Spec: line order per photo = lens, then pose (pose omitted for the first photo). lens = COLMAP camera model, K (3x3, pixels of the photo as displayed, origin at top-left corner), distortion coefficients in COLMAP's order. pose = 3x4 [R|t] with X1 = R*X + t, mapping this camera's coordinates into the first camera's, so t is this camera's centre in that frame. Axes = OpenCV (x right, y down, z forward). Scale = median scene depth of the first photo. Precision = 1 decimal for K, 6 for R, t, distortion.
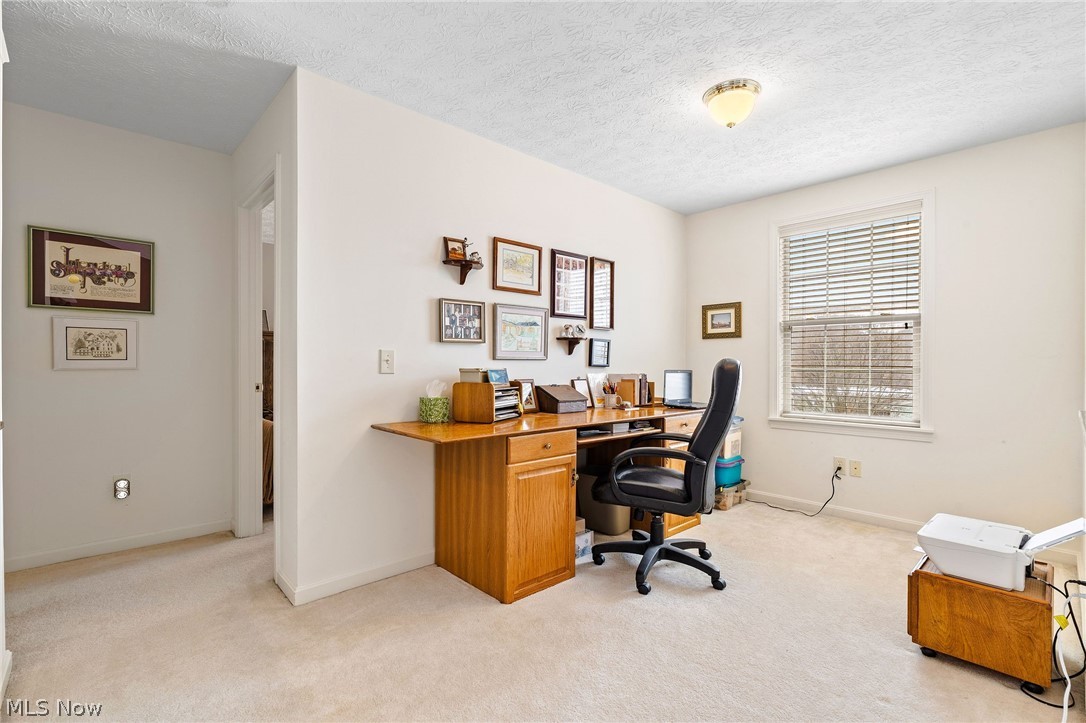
lens RADIAL K [[500.9, 0, 542.1], [0, 500.9, 362.9], [0, 0, 1]] dist [-0.002697, 0.001871]
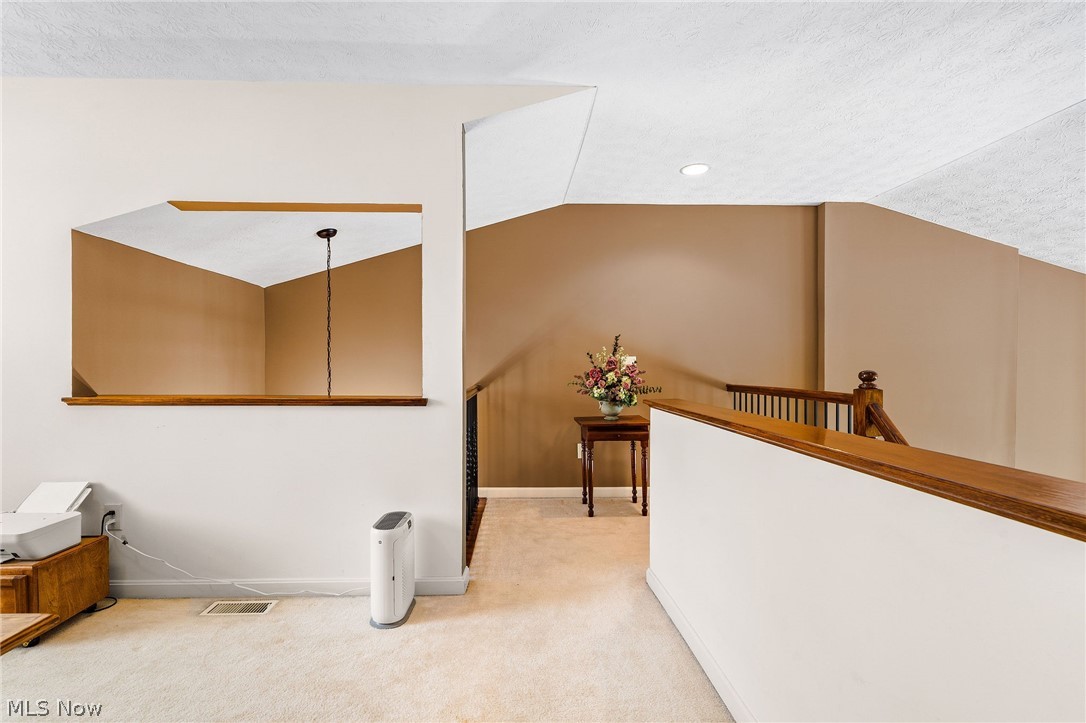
lens RADIAL K [[500.9, 0, 541.6], [0, 500.9, 363.5], [0, 0, 1]] dist [-0.002697, 0.001871]
pose [[-0.773225, -0.004168, 0.634118, -0.721263], [-0.001126, 0.999986, 0.005200, -0.002668], [-0.634131, 0.003306, -0.773219, 1.184952]]
